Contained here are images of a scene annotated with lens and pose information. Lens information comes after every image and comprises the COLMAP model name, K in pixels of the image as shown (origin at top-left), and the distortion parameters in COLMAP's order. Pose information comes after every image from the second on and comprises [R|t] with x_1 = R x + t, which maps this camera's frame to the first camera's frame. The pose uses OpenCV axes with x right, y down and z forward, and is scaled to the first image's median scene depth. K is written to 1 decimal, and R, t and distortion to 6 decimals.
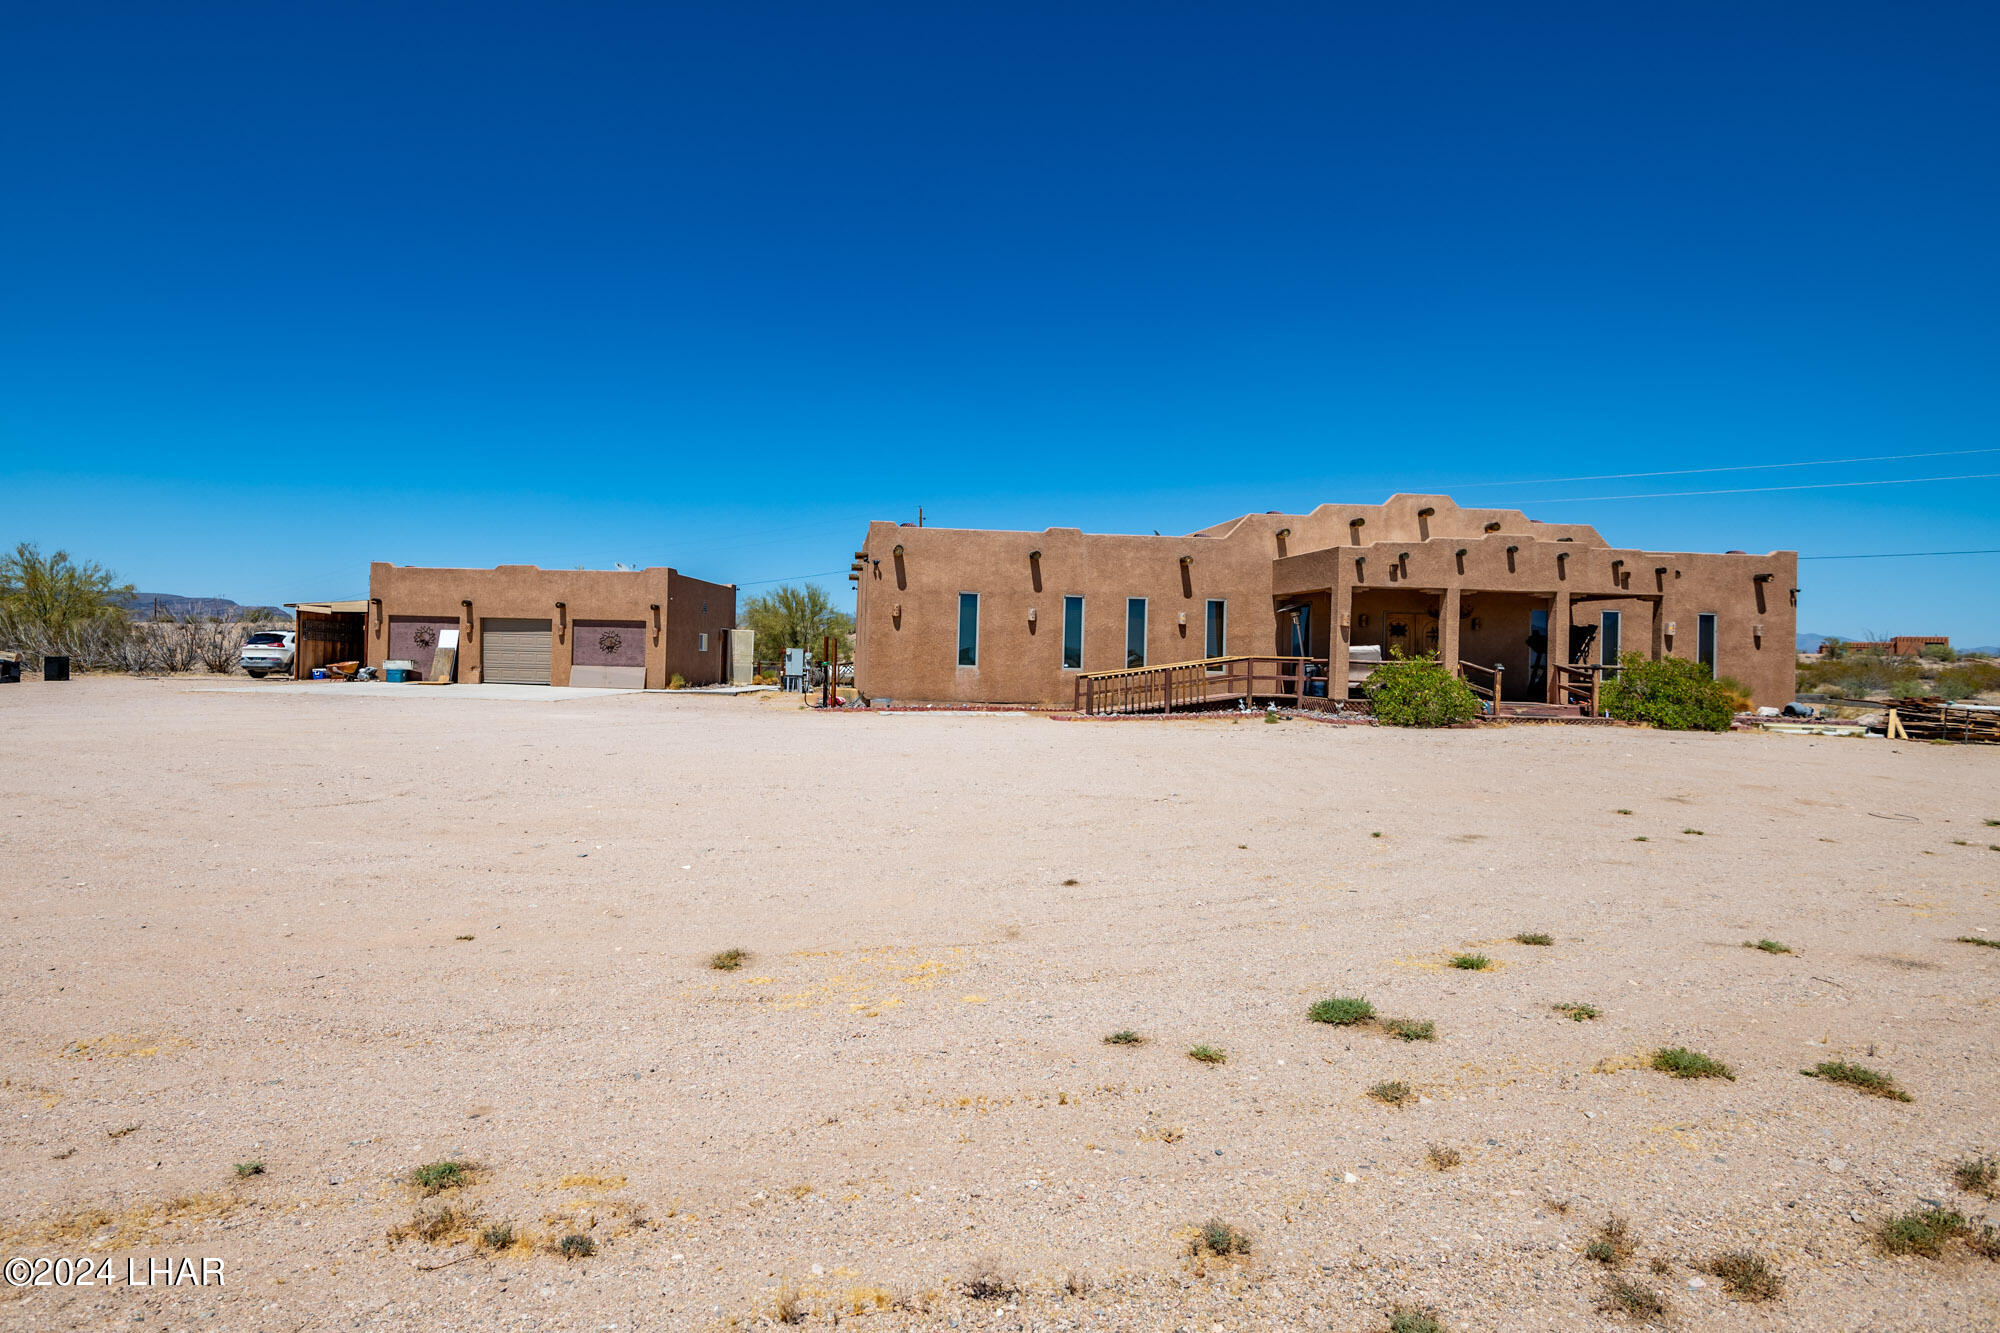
lens RADIAL K [[911.7, 0, 991.2], [0, 911.7, 648.9], [0, 0, 1]] dist [0.056095, -0.045657]
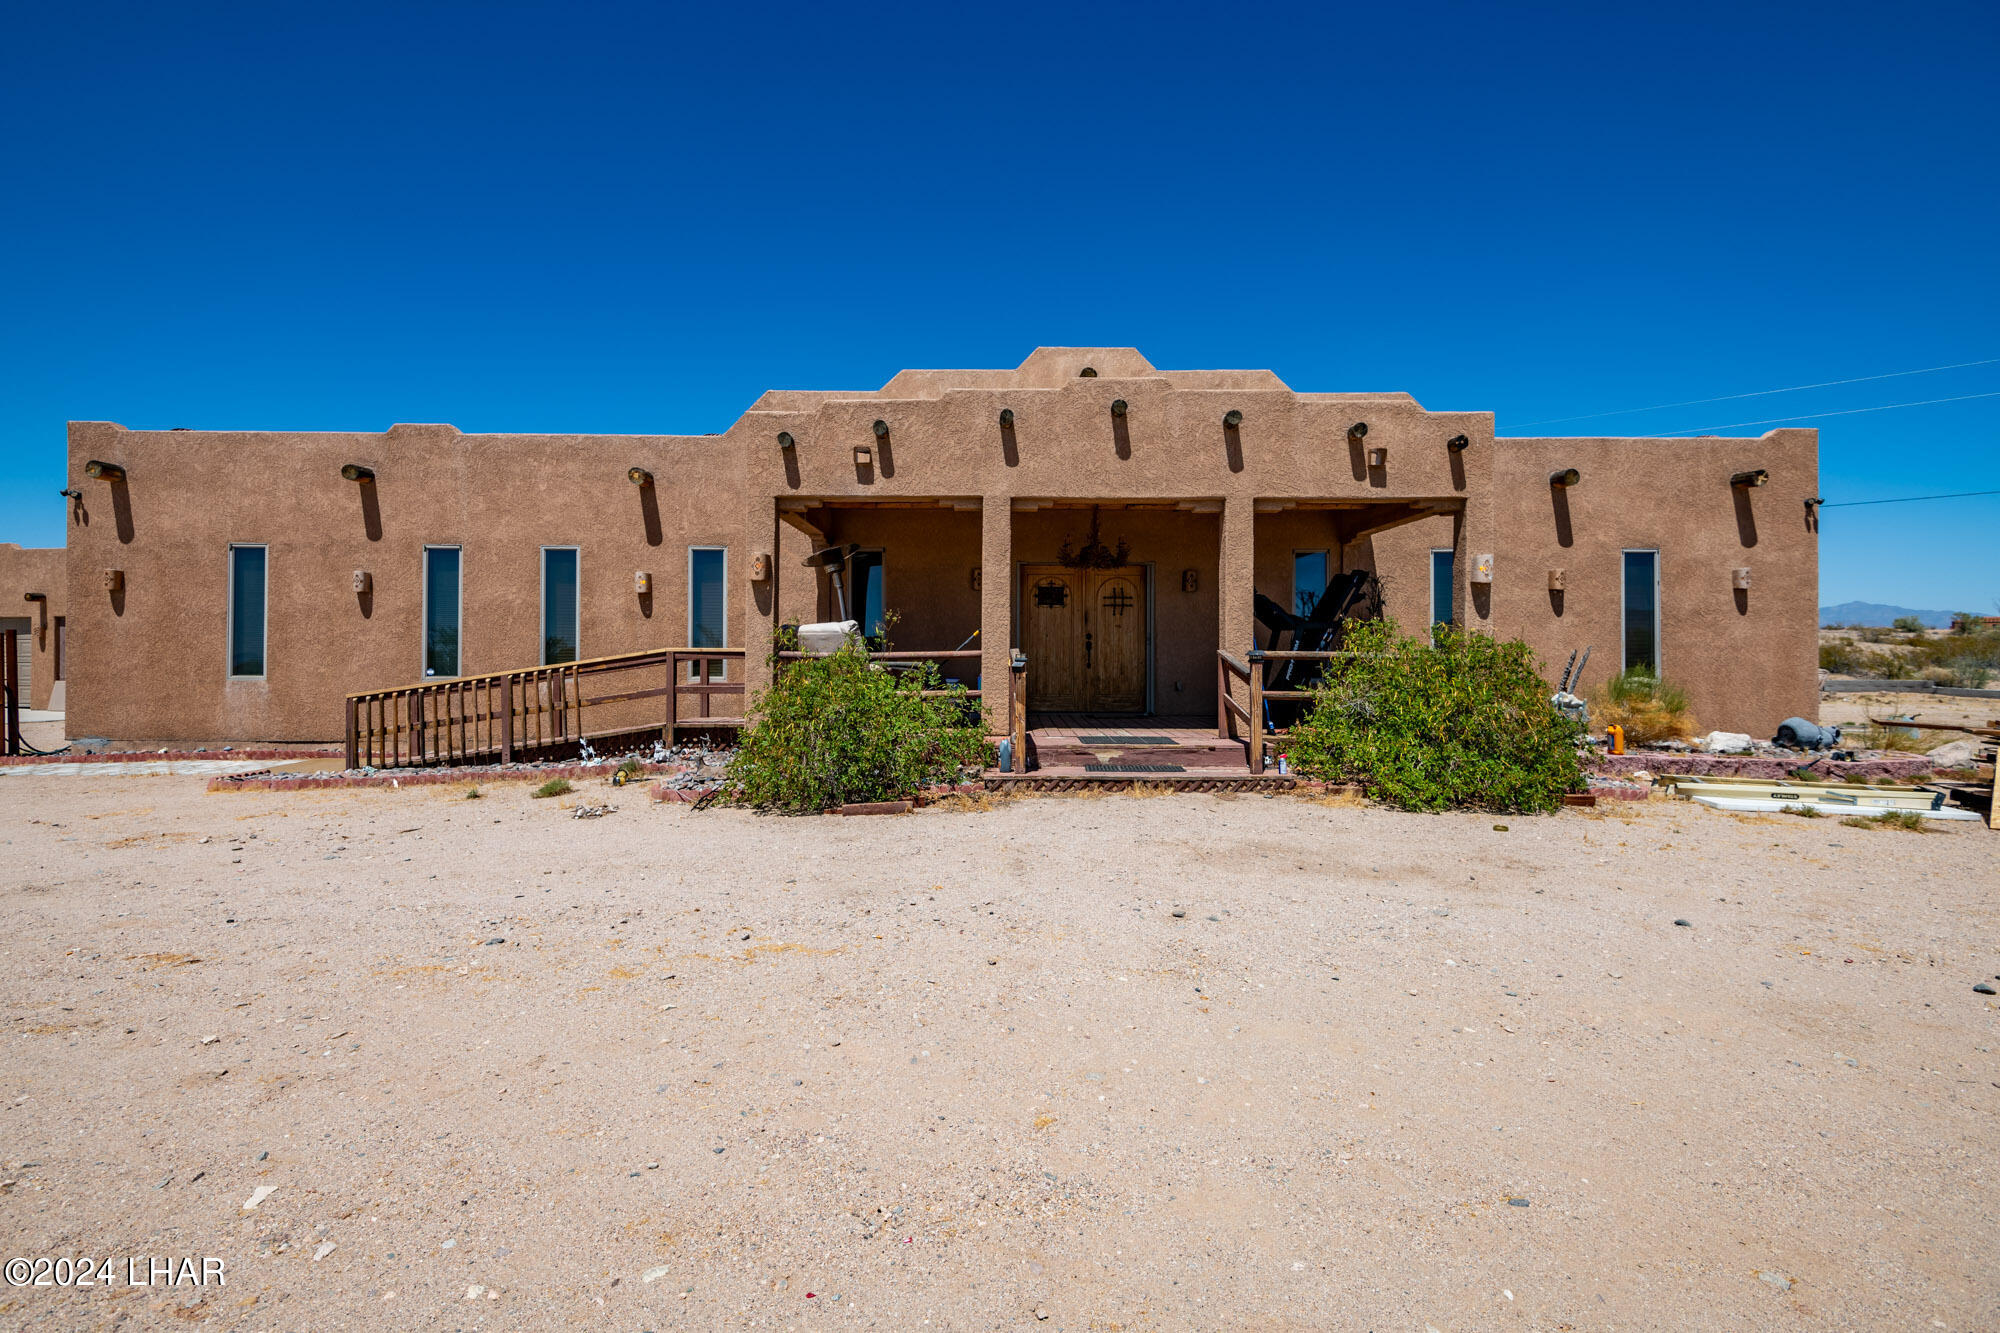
lens RADIAL K [[911.7, 0, 991.2], [0, 911.7, 648.9], [0, 0, 1]] dist [0.056095, -0.045657]
pose [[0.997129, -0.021831, -0.072511, 0.459435], [0.022149, 0.999748, 0.003582, 0.009428], [0.072415, -0.005177, 0.997361, 0.461780]]
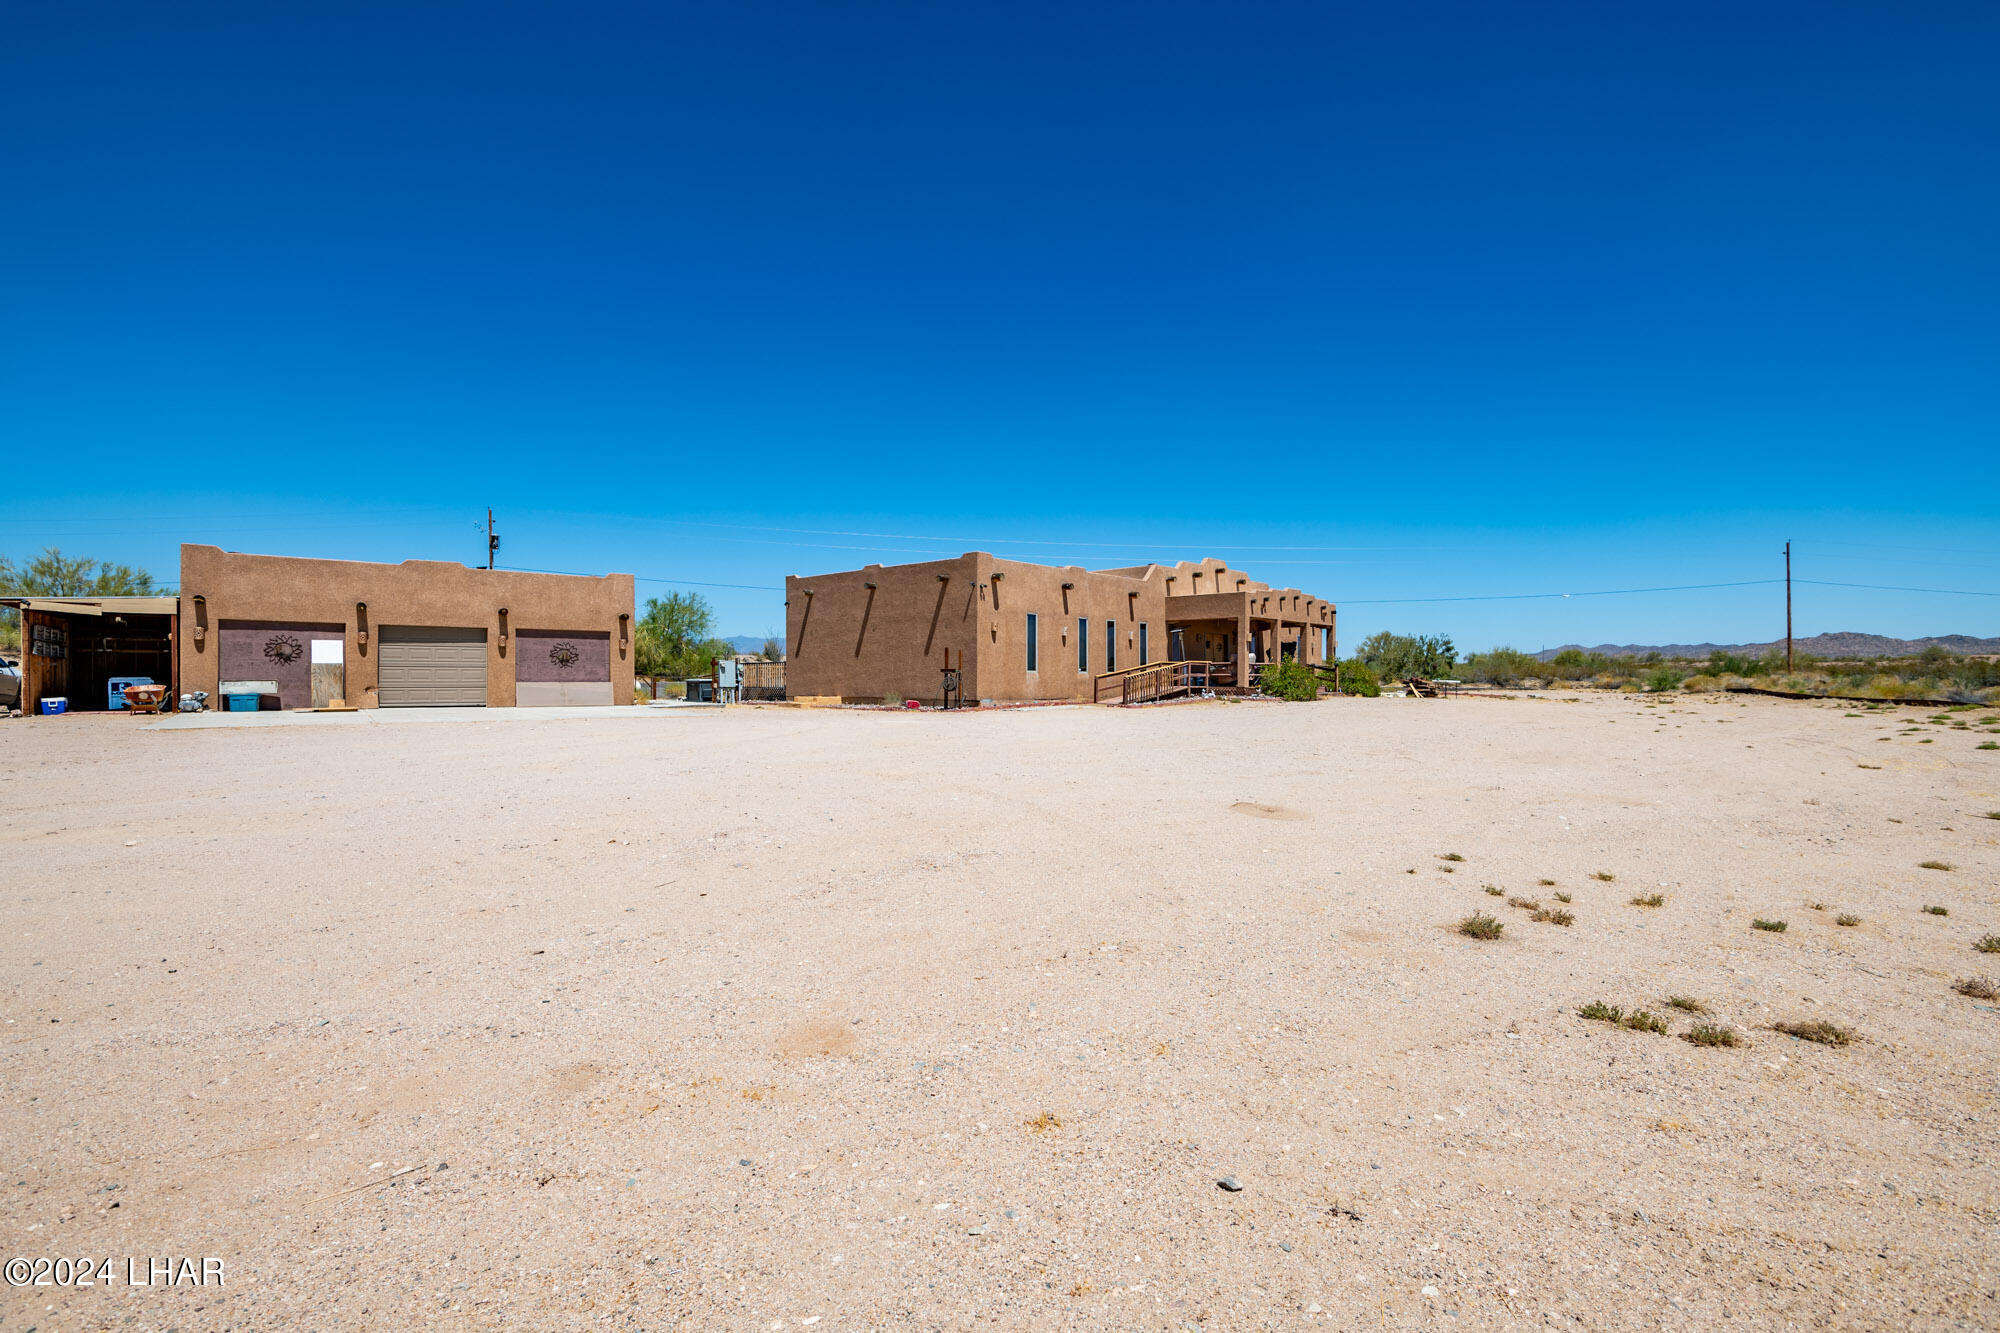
lens RADIAL K [[911.7, 0, 991.2], [0, 911.7, 648.9], [0, 0, 1]] dist [0.056095, -0.045657]
pose [[0.747508, -0.000281, 0.664252, -0.899568], [0.010303, 0.999885, -0.011171, 0.001169], [-0.664172, 0.015194, 0.747425, 0.084046]]
